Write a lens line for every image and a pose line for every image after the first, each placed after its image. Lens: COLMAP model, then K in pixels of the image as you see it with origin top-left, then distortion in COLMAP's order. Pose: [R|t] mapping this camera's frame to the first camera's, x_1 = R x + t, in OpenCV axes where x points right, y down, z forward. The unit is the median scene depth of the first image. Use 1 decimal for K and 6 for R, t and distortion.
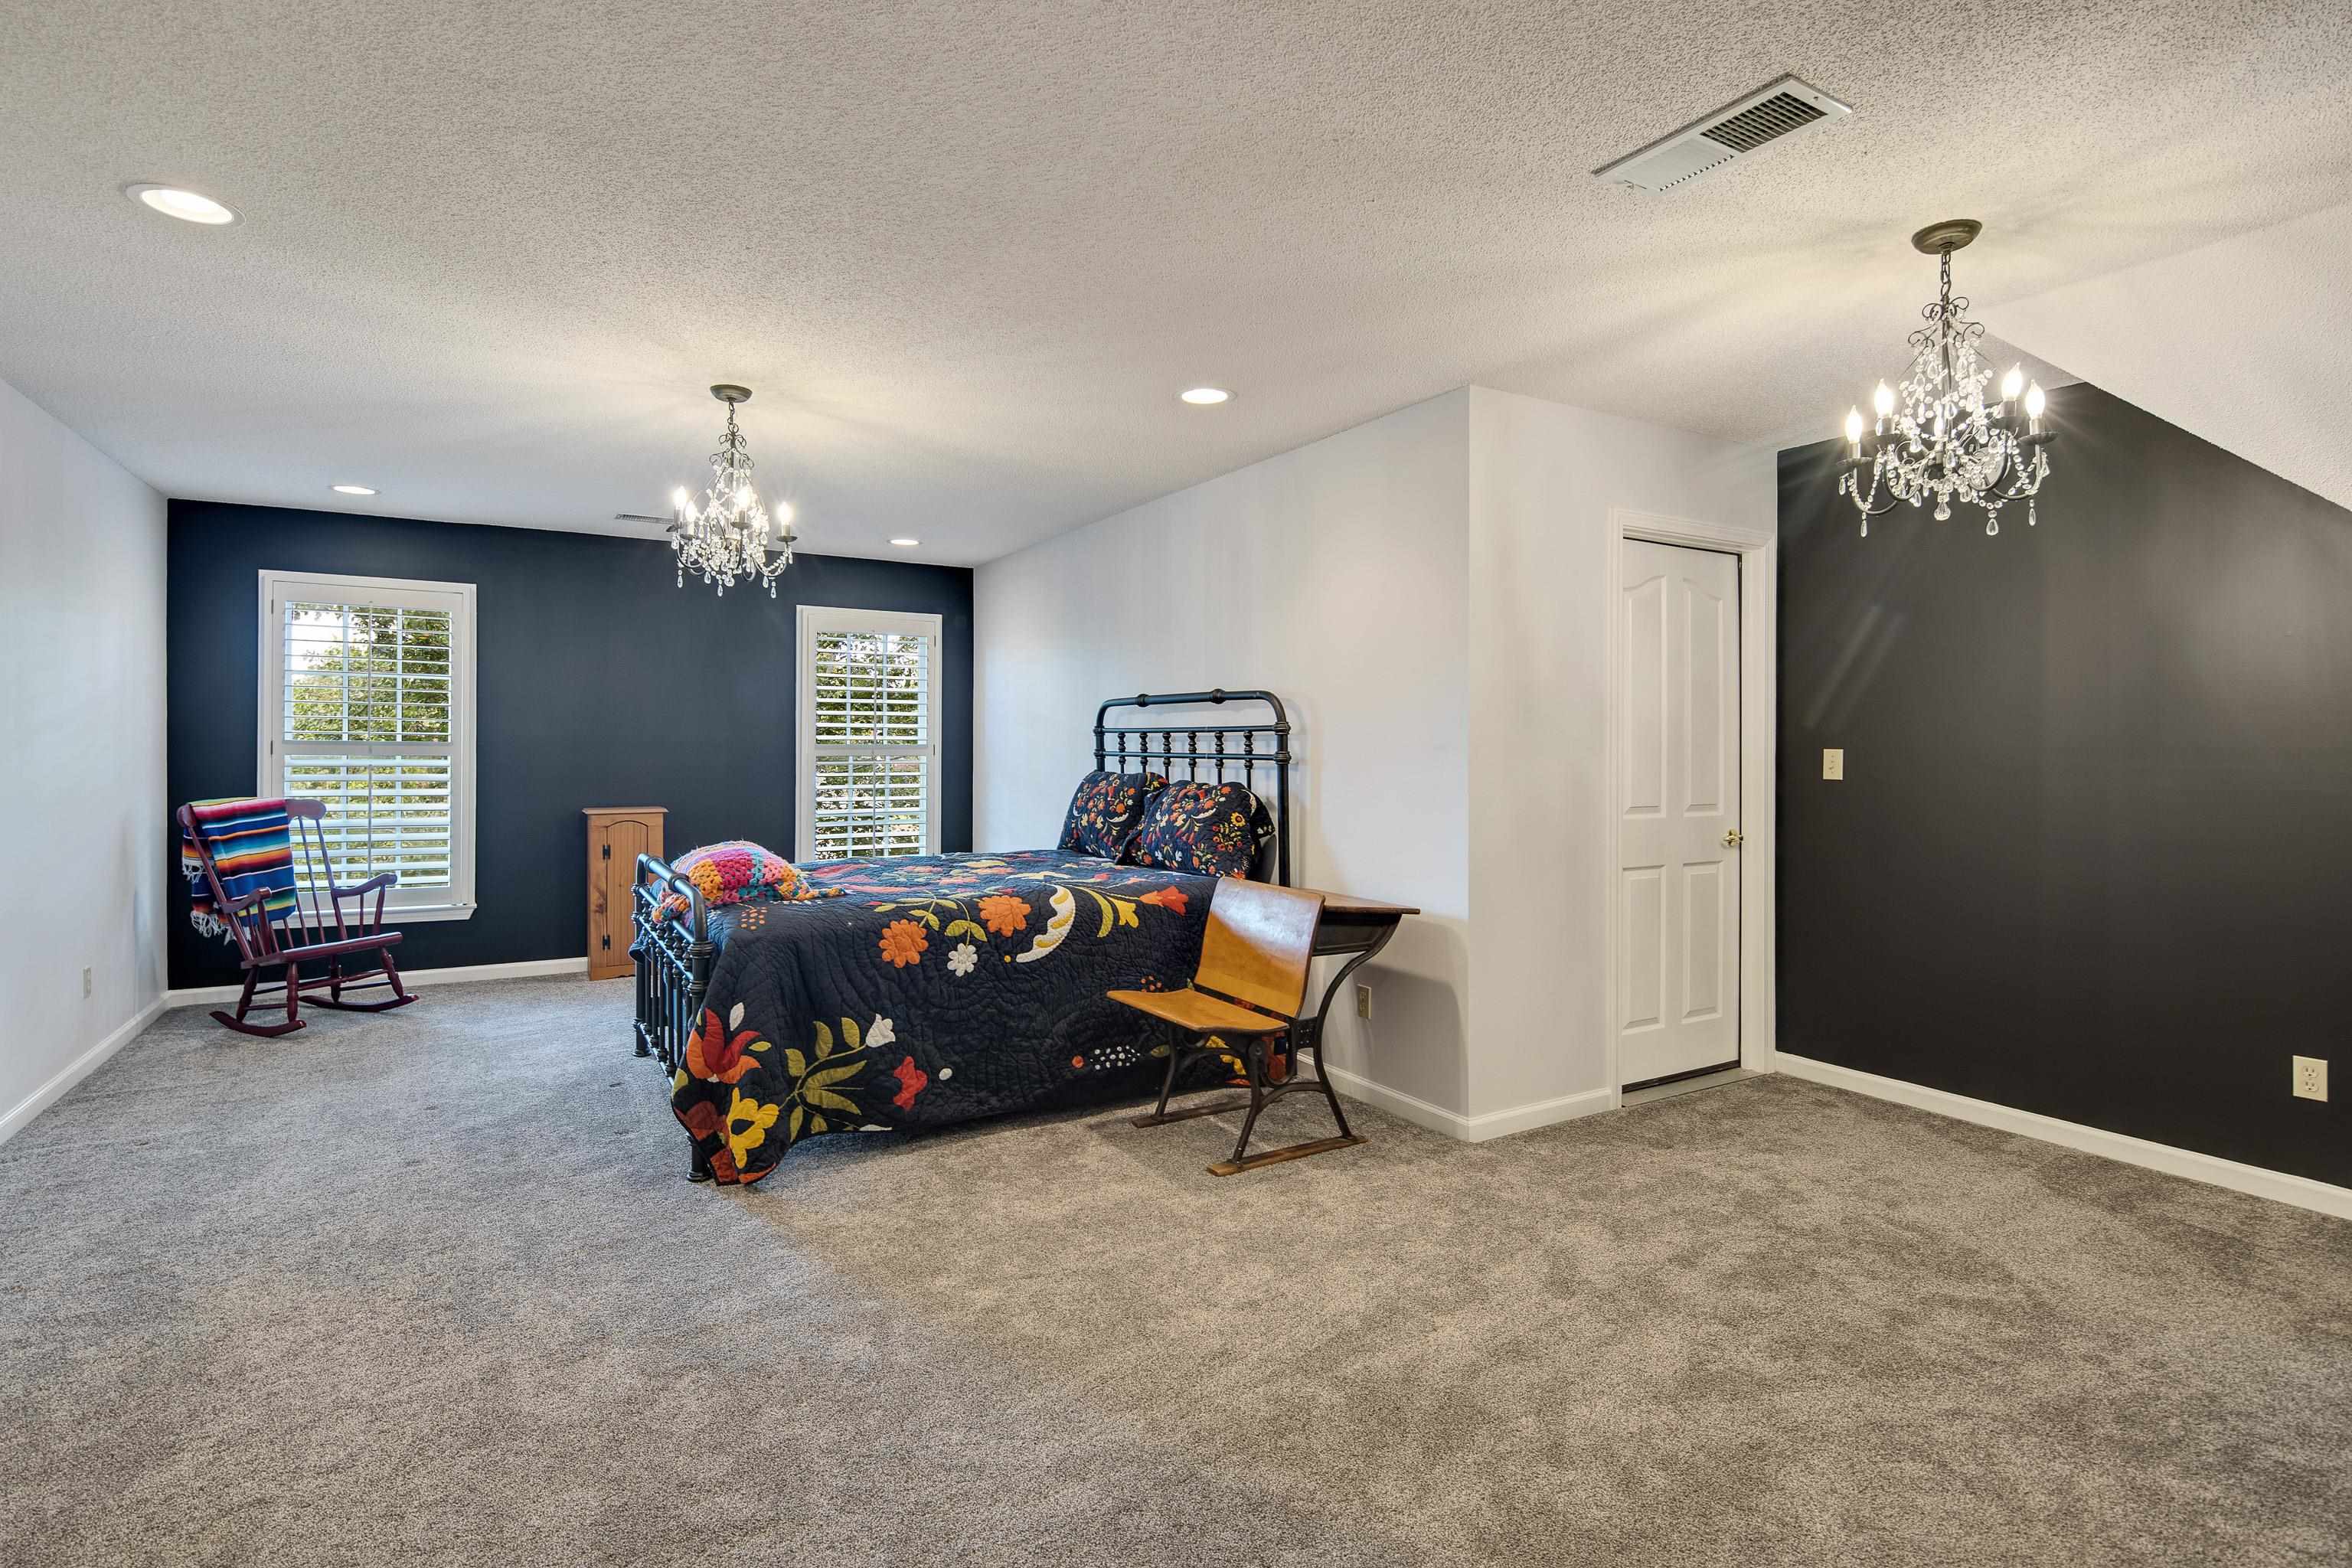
lens RADIAL K [[1143.0, 0, 1168.8], [0, 1143.0, 751.8], [0, 0, 1]] dist [0.001018, -0.003747]
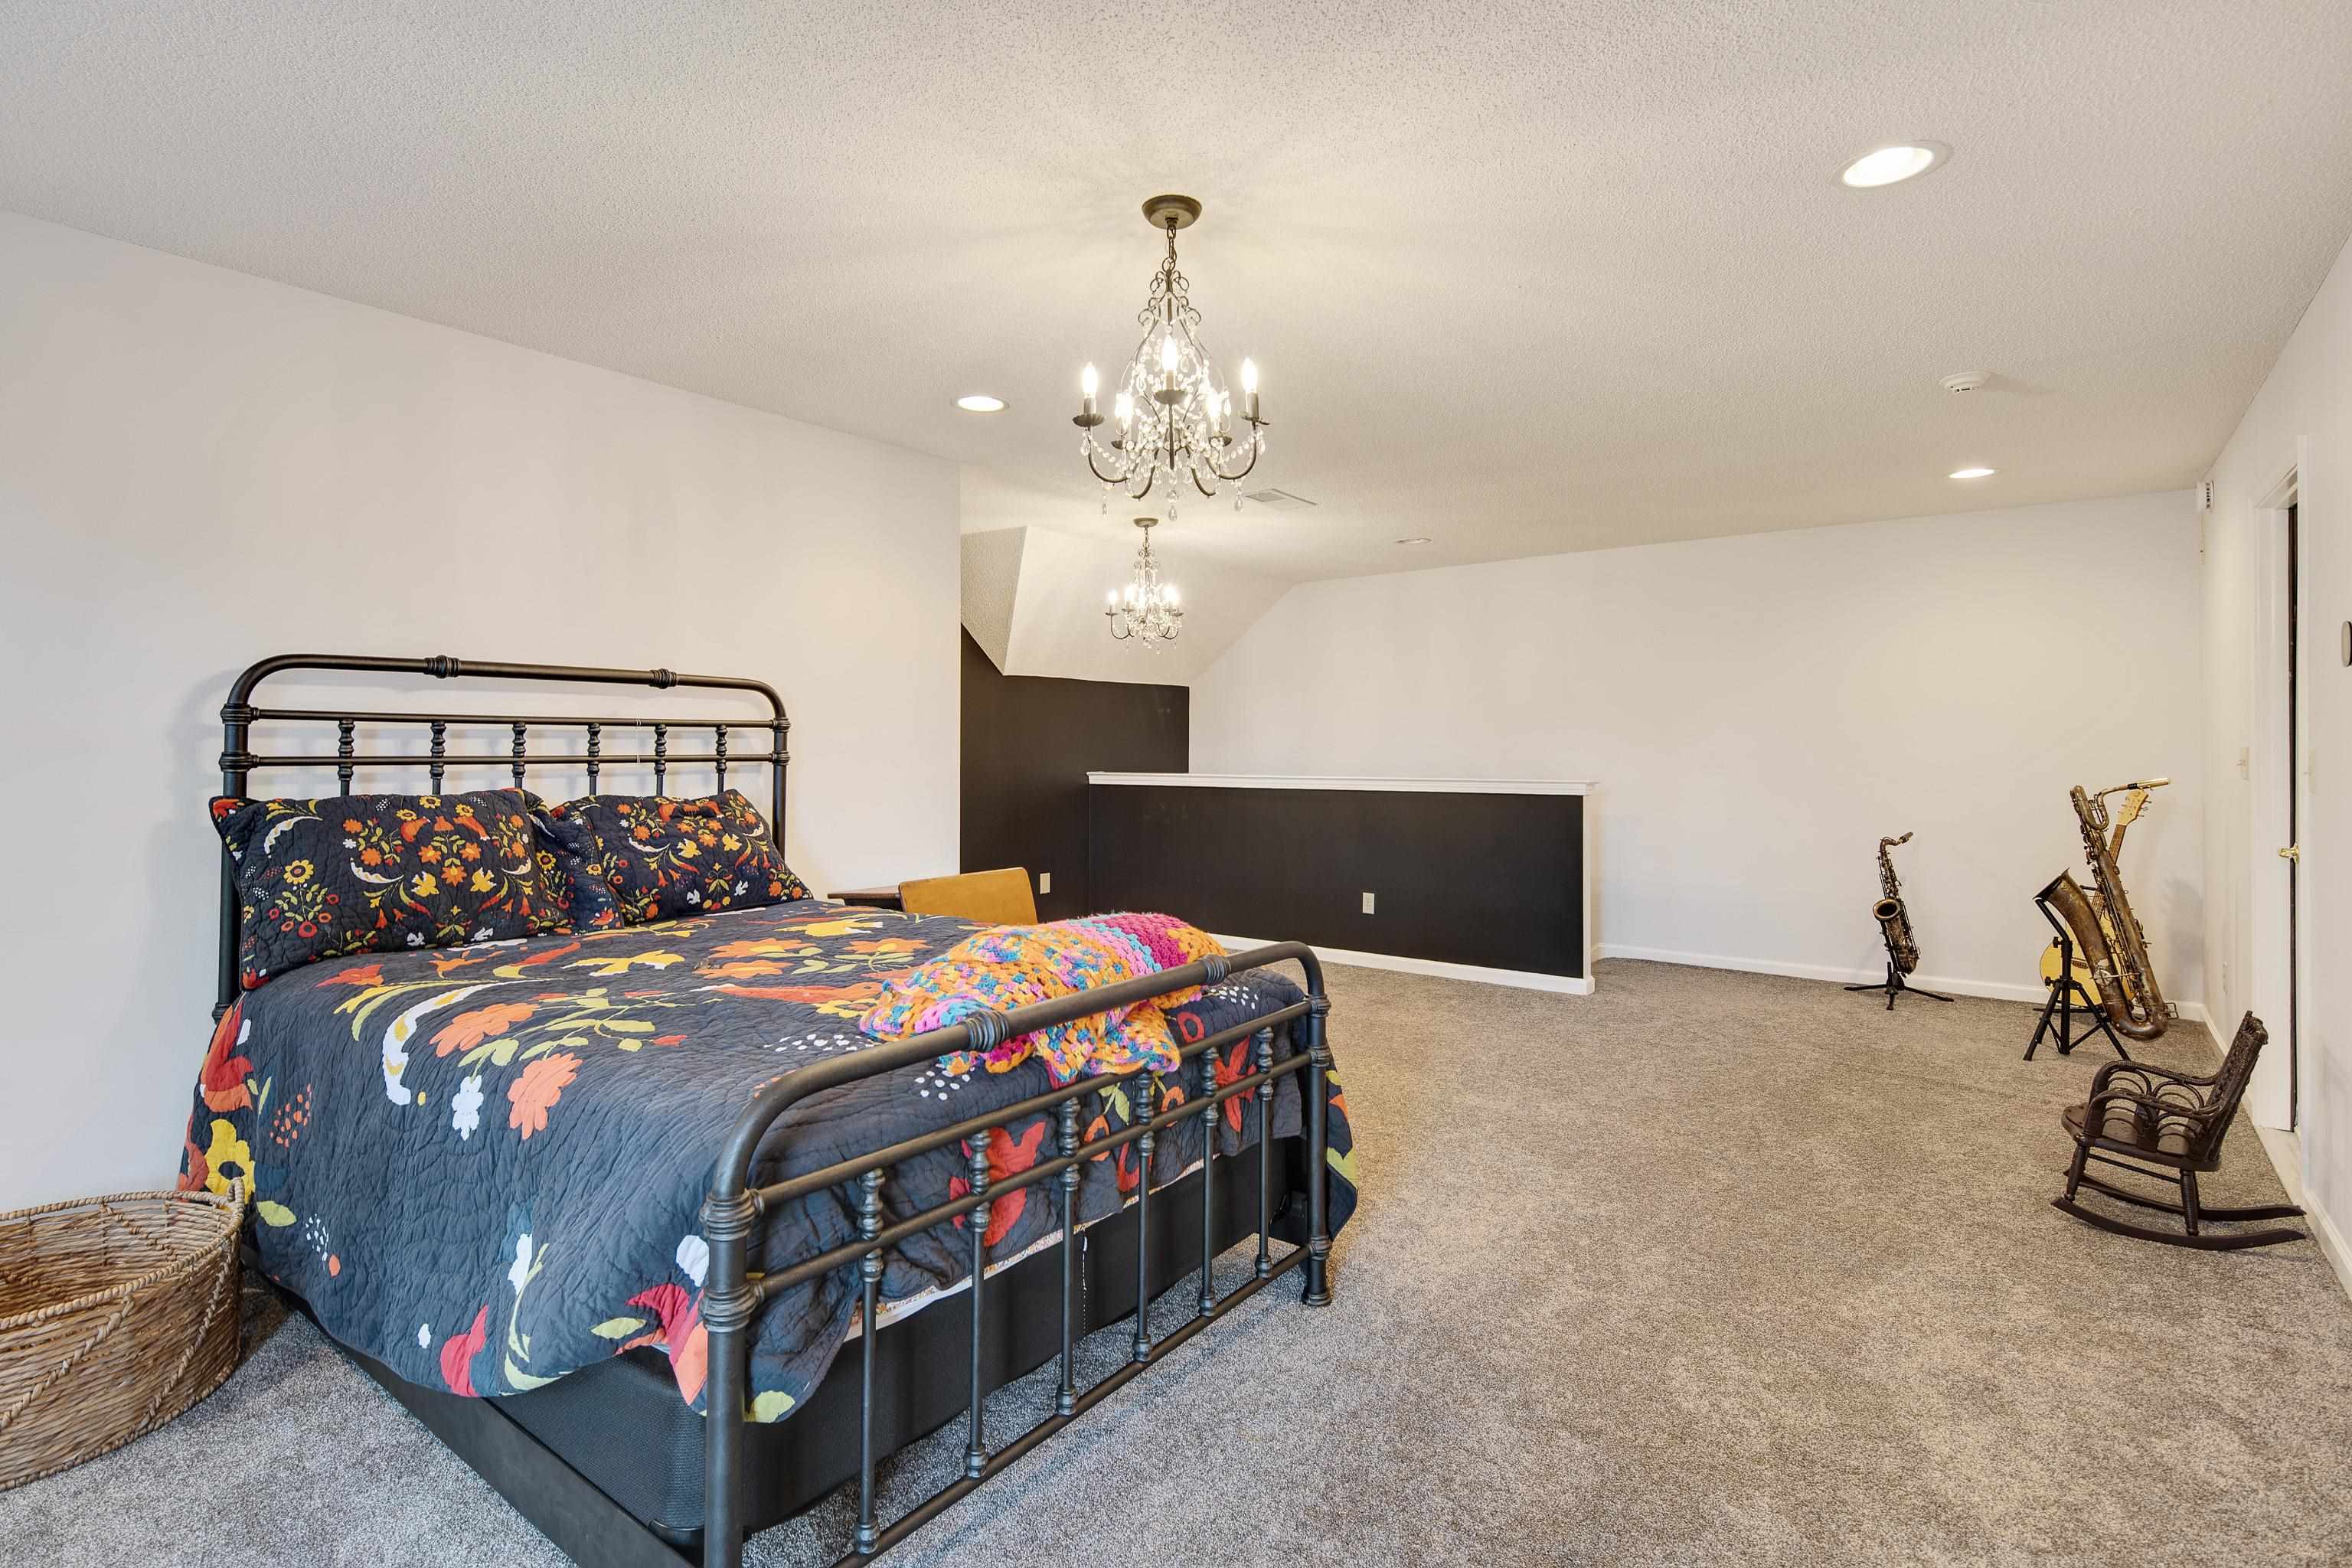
lens RADIAL K [[1143.0, 0, 1168.8], [0, 1143.0, 751.8], [0, 0, 1]] dist [0.001018, -0.003747]
pose [[-0.377608, -0.008361, 0.925928, -0.798550], [0.002352, 0.999947, 0.009989, -0.007743], [-0.925962, 0.005950, -0.377569, 1.006233]]
